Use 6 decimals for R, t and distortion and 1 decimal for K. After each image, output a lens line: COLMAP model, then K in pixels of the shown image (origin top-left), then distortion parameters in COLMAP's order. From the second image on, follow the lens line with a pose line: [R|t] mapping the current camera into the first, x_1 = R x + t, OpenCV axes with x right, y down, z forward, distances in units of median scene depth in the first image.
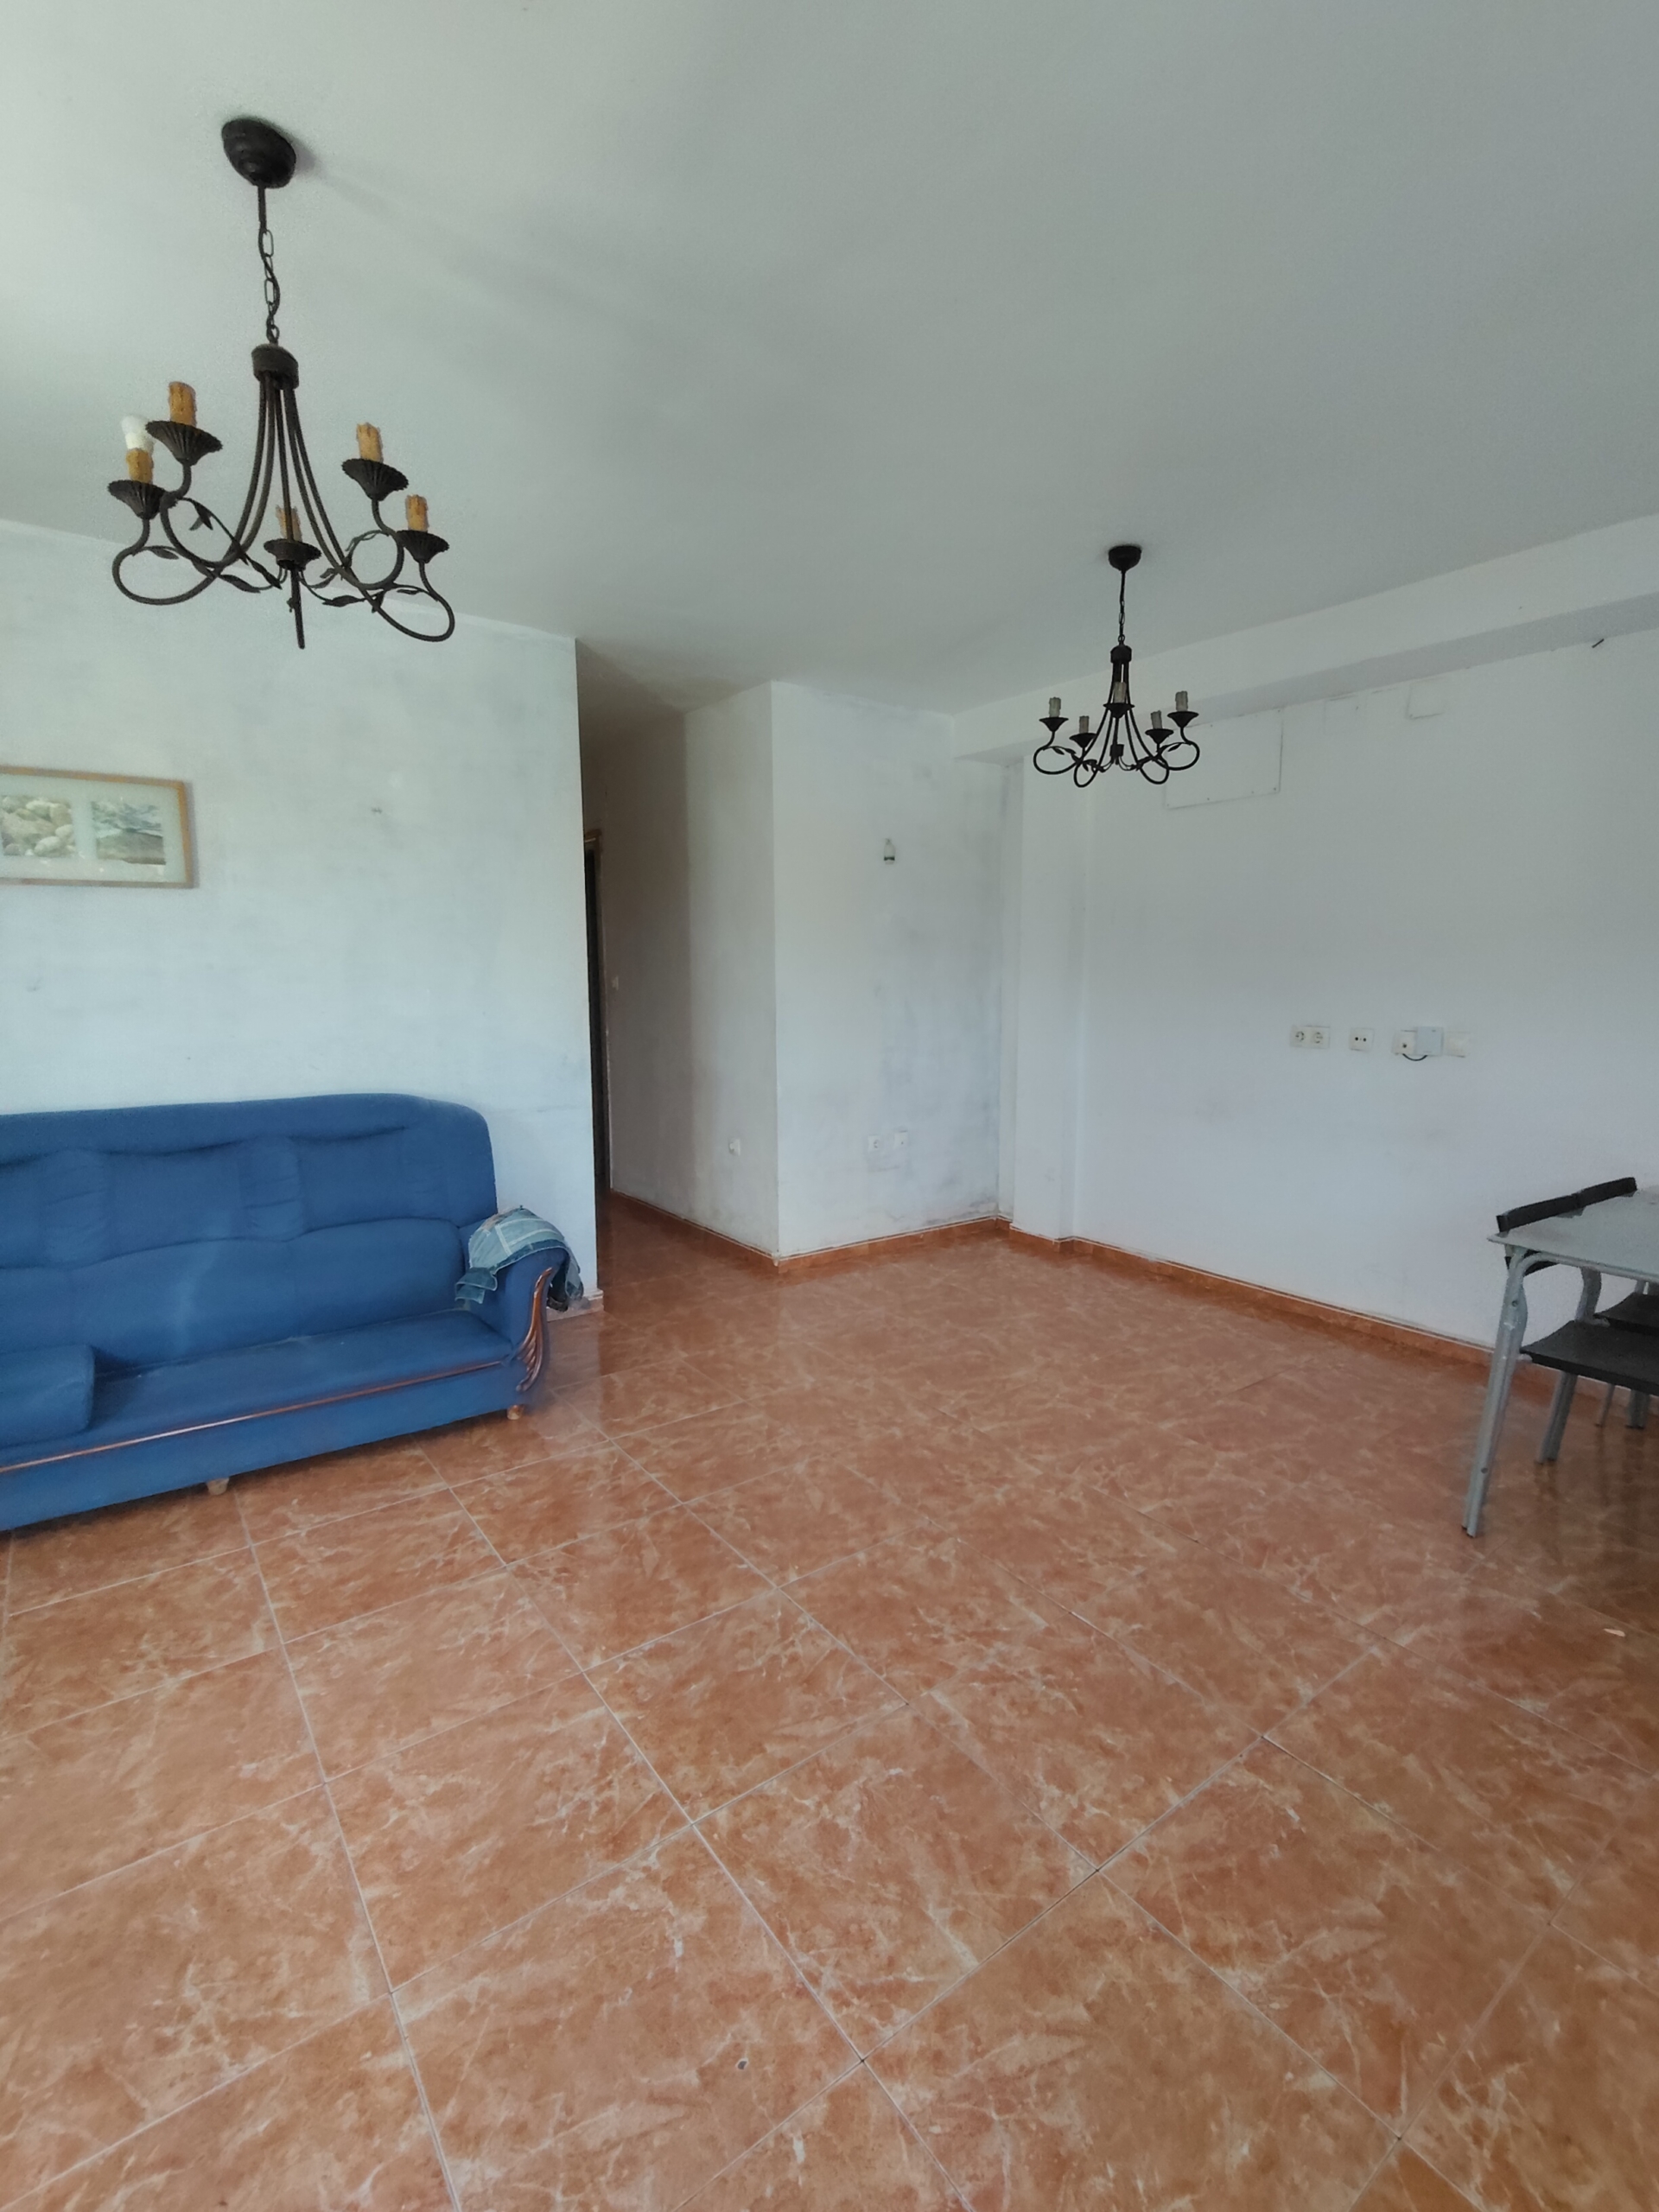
lens RADIAL K [[1039.0, 0, 868.1], [0, 1039.0, 1101.4], [0, 0, 1]] dist [-0.000999, -0.000368]
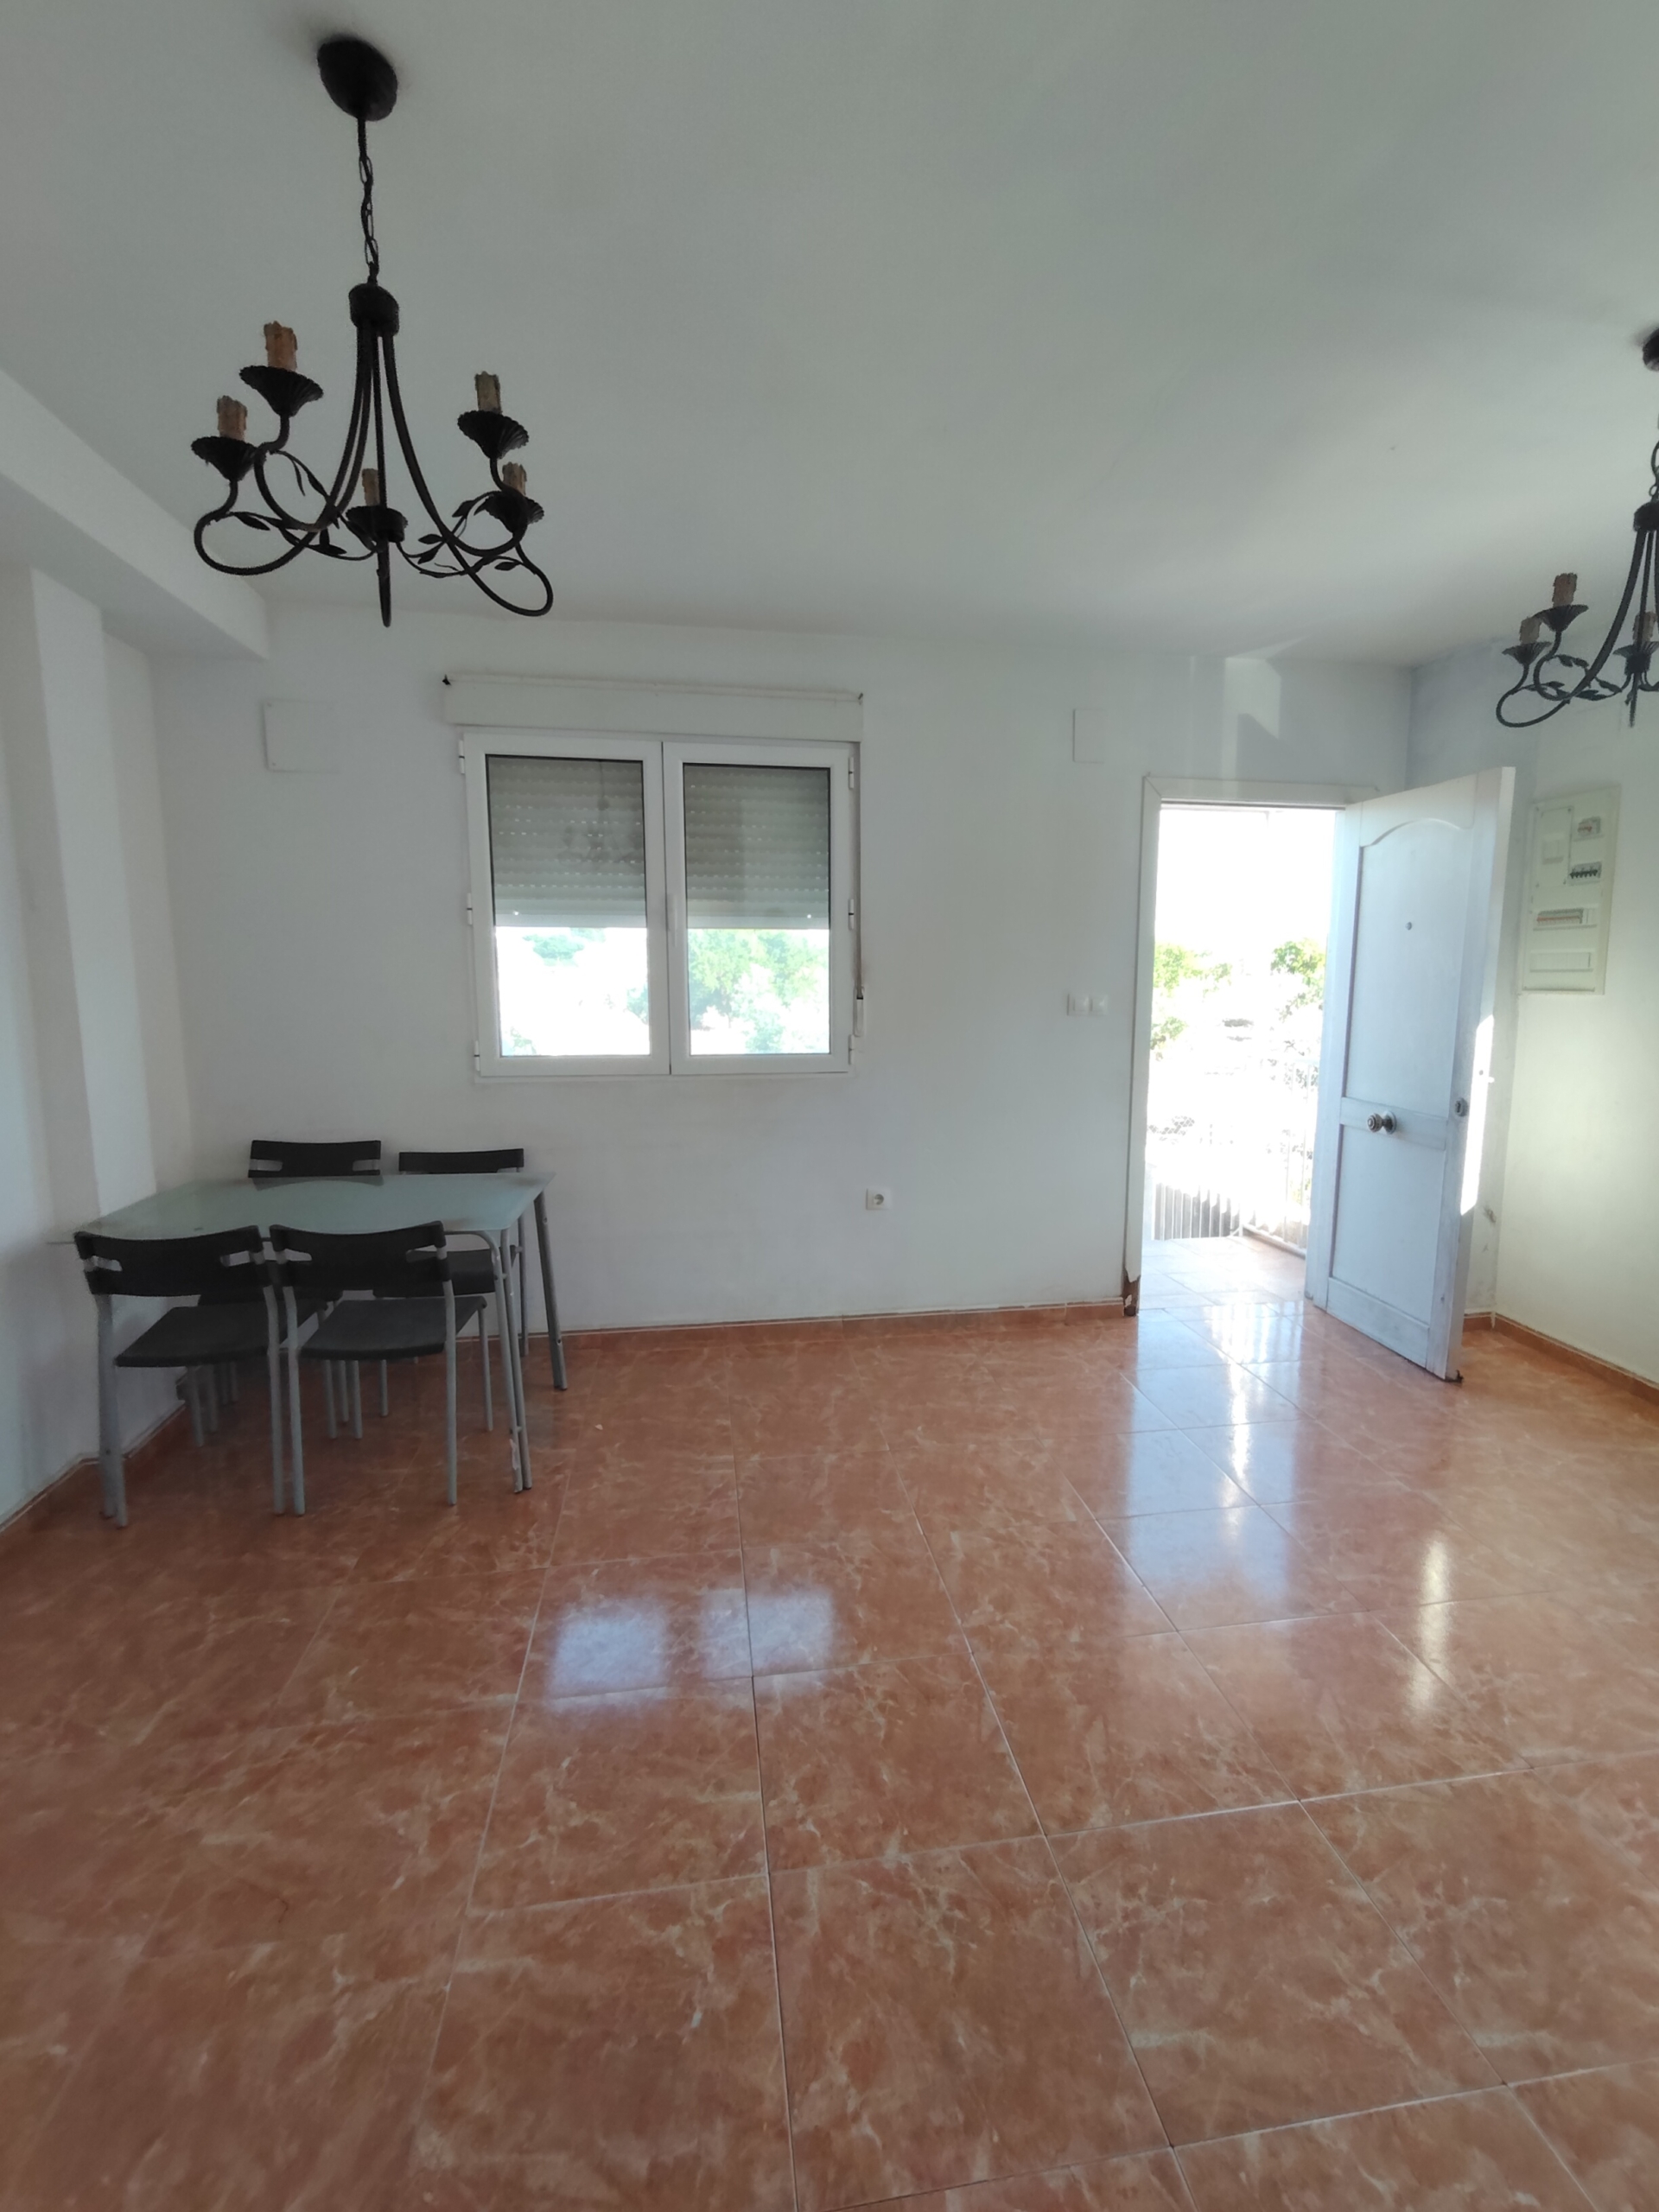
lens RADIAL K [[1039.0, 0, 868.1], [0, 1039.0, 1101.4], [0, 0, 1]] dist [-0.000999, -0.000368]
pose [[-0.884715, -0.068484, 0.461075, -0.219847], [0.051893, 0.968529, 0.243430, -0.228814], [-0.463235, 0.239293, -0.853318, 1.653128]]
